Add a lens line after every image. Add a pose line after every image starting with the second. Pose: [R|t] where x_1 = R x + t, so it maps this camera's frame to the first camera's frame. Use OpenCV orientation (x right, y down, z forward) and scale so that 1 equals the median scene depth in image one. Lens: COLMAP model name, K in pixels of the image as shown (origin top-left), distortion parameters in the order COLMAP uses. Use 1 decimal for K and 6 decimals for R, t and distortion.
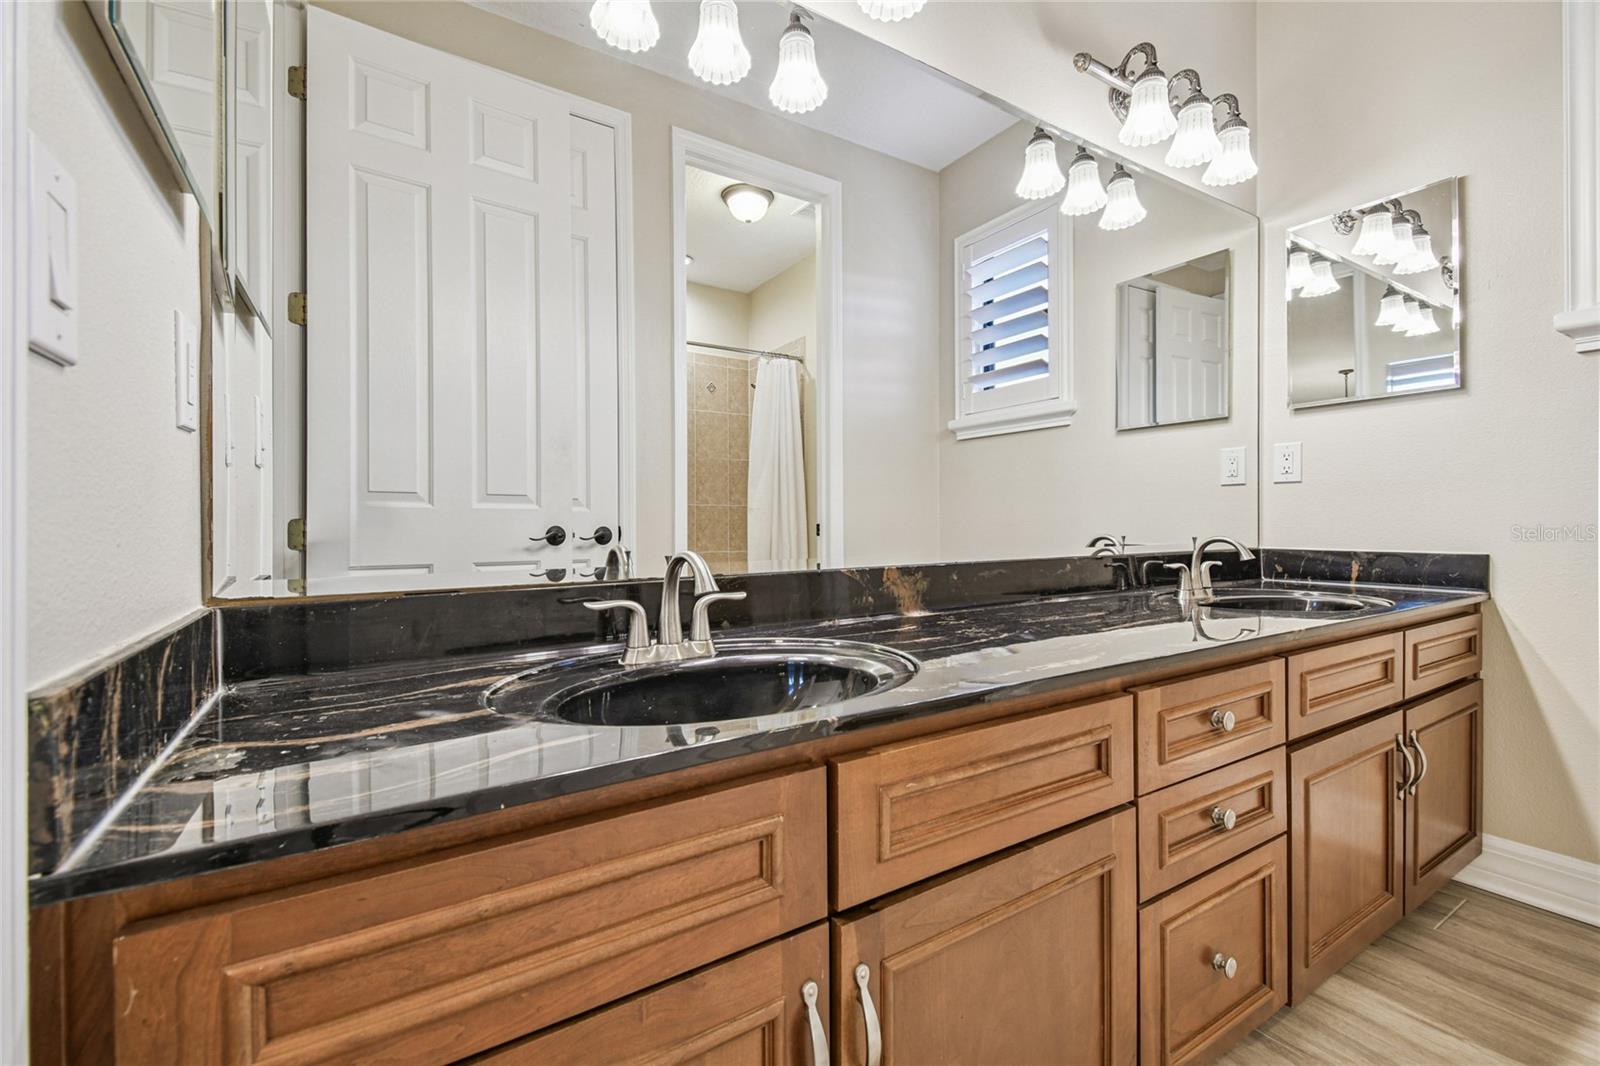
lens RADIAL K [[693.2, 0, 792.8], [0, 693.2, 534.2], [0, 0, 1]] dist [0.041144, -0.025793]
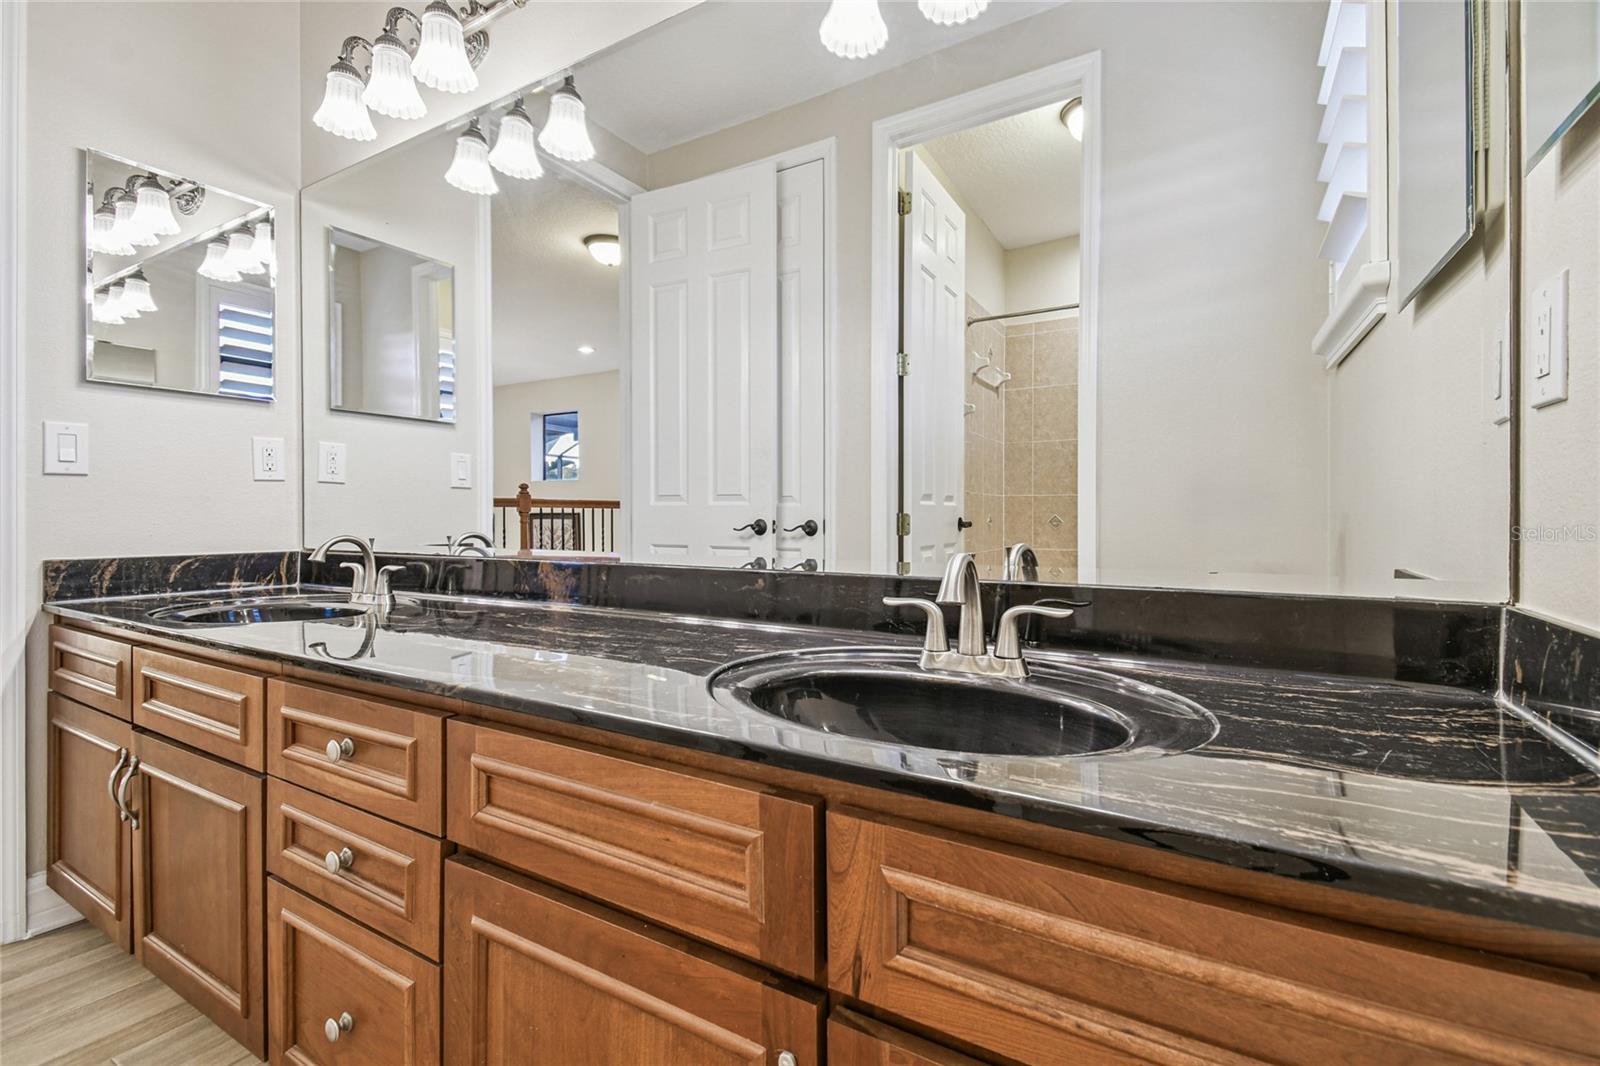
lens RADIAL K [[695.8, 0, 797.6], [0, 695.8, 513.8], [0, 0, 1]] dist [0.017136, 0.000089]
pose [[0.450531, 0.005616, -0.892743, 0.727613], [-0.030194, 0.999504, -0.008950, -0.012787], [0.892250, 0.030988, 0.450477, 0.506802]]
